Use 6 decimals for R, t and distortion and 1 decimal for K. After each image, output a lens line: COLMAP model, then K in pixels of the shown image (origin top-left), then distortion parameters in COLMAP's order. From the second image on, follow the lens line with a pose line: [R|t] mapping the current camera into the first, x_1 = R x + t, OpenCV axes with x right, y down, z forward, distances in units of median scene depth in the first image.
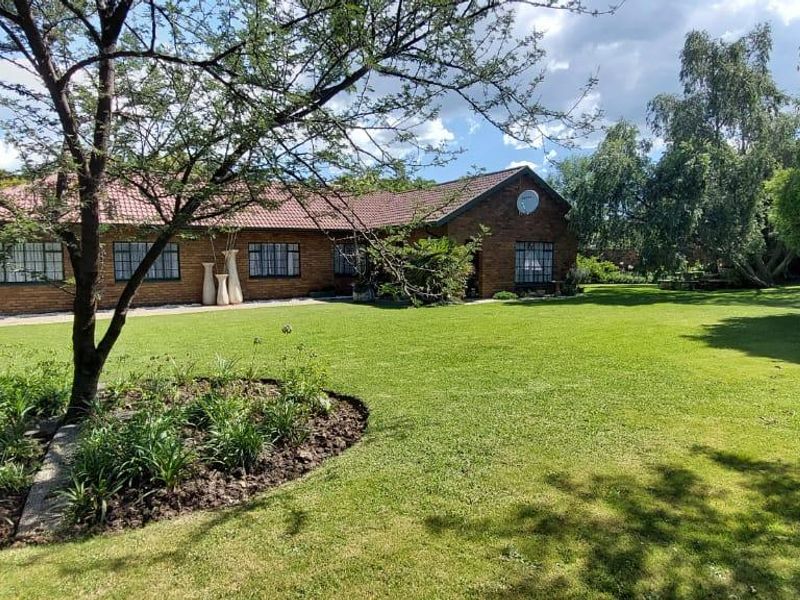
lens RADIAL K [[550.2, 0, 398.9], [0, 550.2, 305.9], [0, 0, 1]] dist [0.027849, -0.046560]
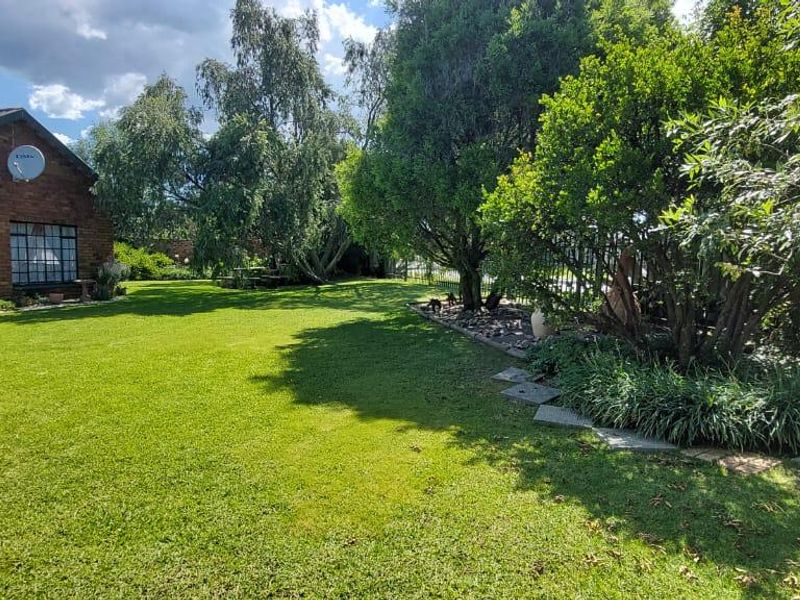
lens RADIAL K [[550.2, 0, 398.9], [0, 550.2, 305.9], [0, 0, 1]] dist [0.027849, -0.046560]
pose [[0.728829, -0.043136, 0.683335, 0.093115], [0.031748, 0.999069, 0.029206, -0.019669], [-0.683959, 0.000408, 0.729520, 0.193738]]
